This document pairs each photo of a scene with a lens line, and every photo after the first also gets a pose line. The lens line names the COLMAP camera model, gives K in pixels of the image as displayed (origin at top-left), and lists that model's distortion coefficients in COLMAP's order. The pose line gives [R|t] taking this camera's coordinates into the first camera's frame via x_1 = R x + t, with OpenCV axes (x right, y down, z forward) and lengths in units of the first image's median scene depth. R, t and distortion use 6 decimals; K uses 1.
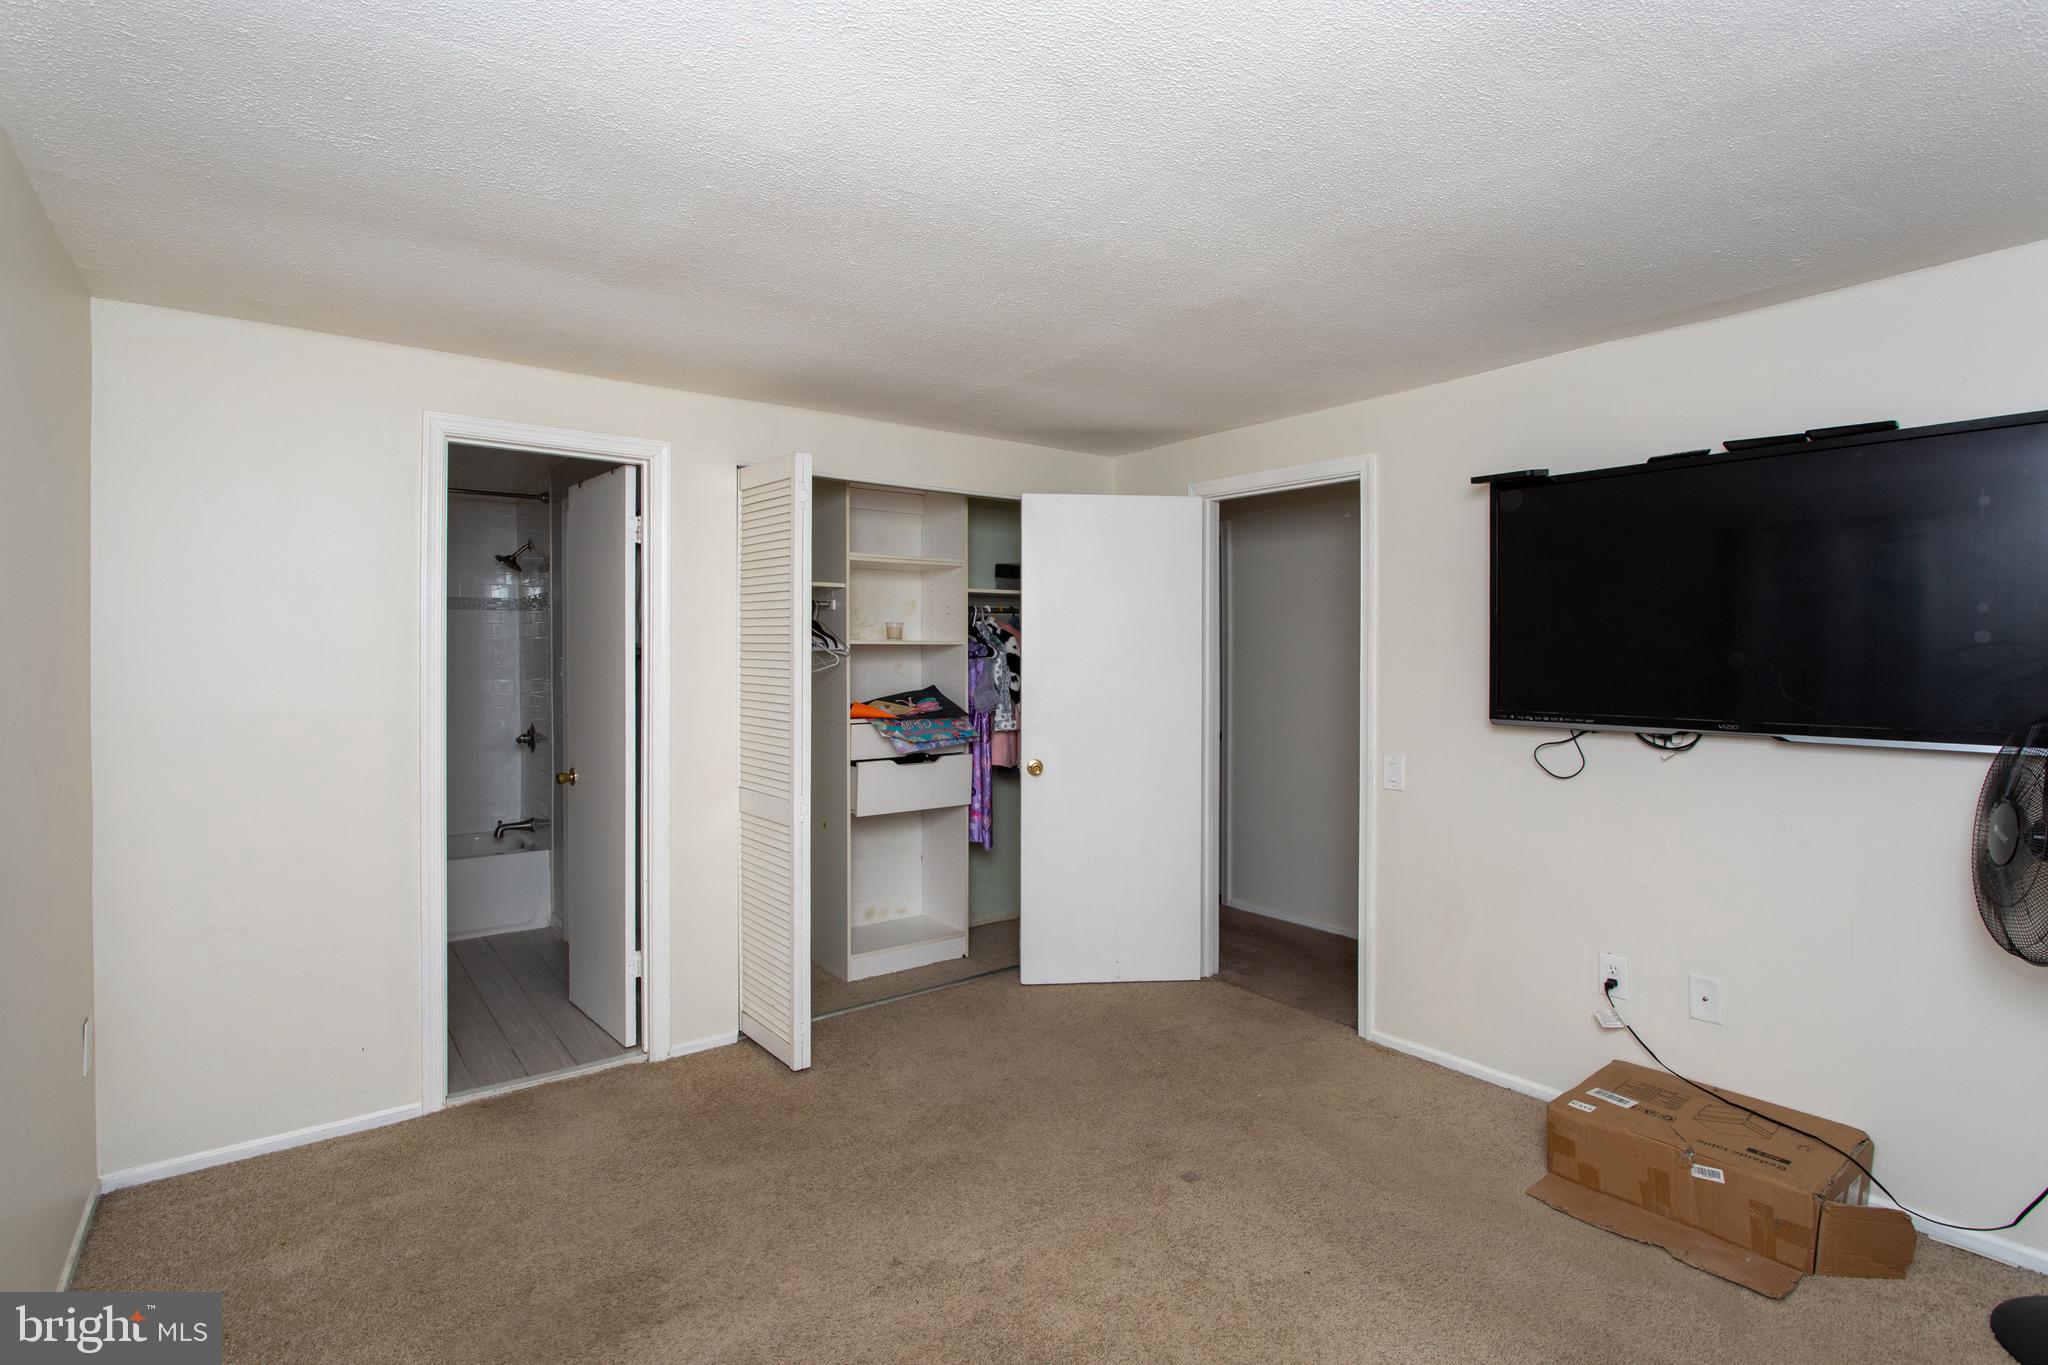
lens RADIAL K [[992.0, 0, 1010.5], [0, 992.0, 673.7], [0, 0, 1]] dist [-0.013759, 0.005699]
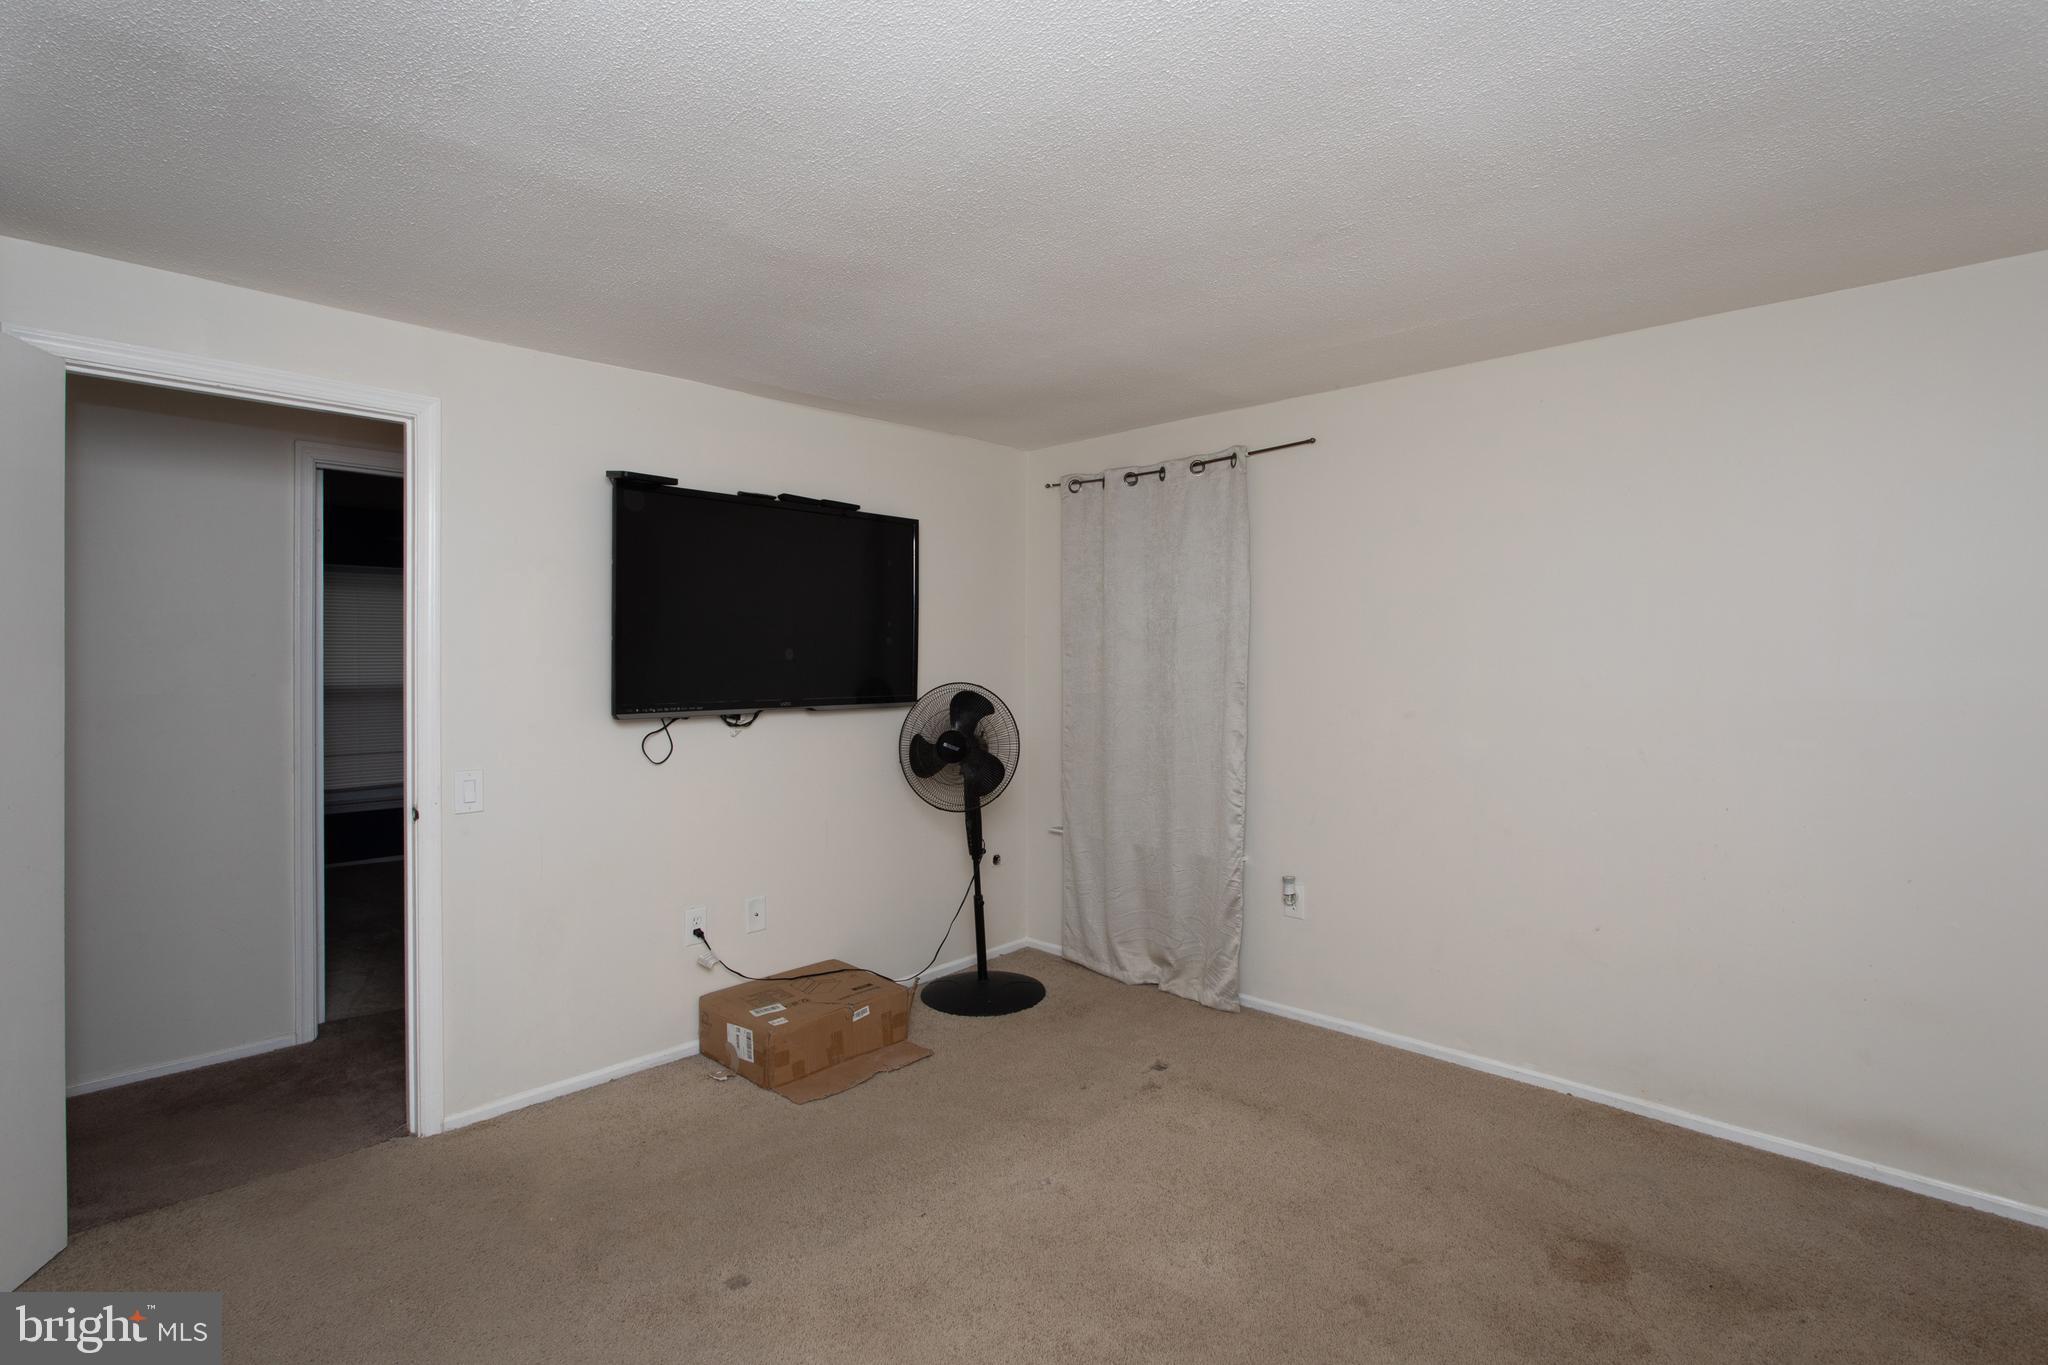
lens RADIAL K [[1010.9, 0, 1006.8], [0, 1010.9, 650.8], [0, 0, 1]] dist [-0.082080, 0.042958]
pose [[-0.181685, 0.004065, 0.983348, -0.644687], [0.018499, 0.999829, -0.000715, -0.011637], [-0.983183, 0.018061, -0.181729, 0.889036]]
